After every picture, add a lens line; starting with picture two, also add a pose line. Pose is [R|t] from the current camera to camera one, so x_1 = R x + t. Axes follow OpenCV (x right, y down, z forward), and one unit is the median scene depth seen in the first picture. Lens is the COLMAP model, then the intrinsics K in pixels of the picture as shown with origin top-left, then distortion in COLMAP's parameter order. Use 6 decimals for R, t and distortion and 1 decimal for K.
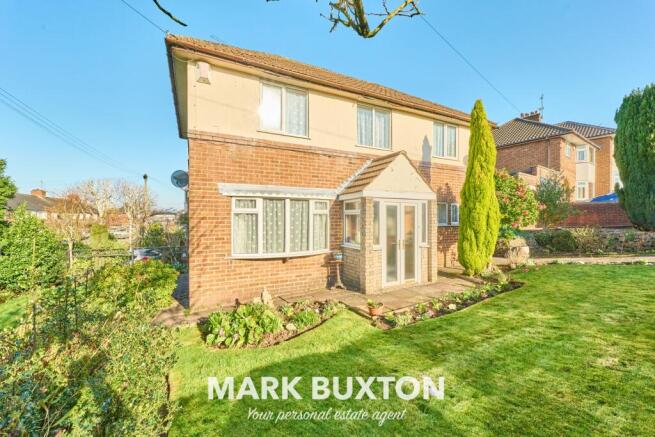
lens RADIAL K [[282.7, 0, 330.7], [0, 282.7, 219.1], [0, 0, 1]] dist [0.000006, 0.000105]
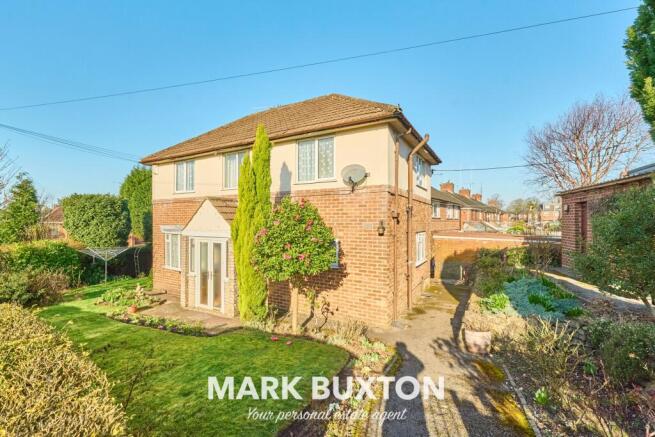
lens RADIAL K [[282.7, 0, 294.3], [0, 282.7, 225.2], [0, 0, 1]] dist [0.000006, 0.000105]
pose [[0.485694, 0.011803, -0.874049, 1.500183], [-0.003489, 0.999927, 0.011564, -0.139585], [0.874122, -0.002567, 0.485700, 0.773944]]
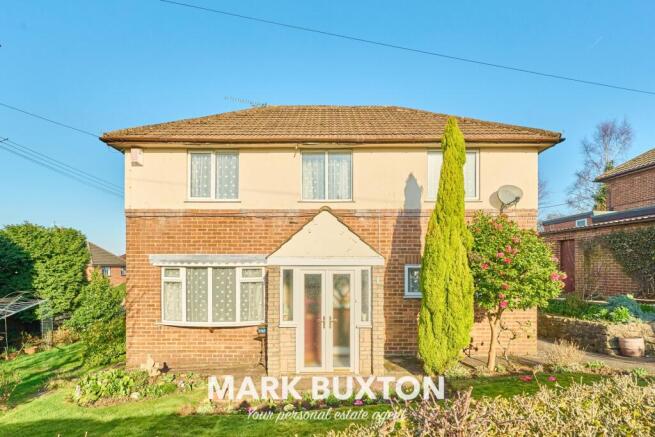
lens RADIAL K [[349.1, 0, 324.1], [0, 349.1, 266.6], [0, 0, 1]] dist [-0.001166, 0.000023]
pose [[0.871963, 0.000017, -0.489572, 0.763987], [-0.000403, 1.000000, -0.000684, -0.071898], [0.489572, 0.000793, 0.871963, 0.136424]]
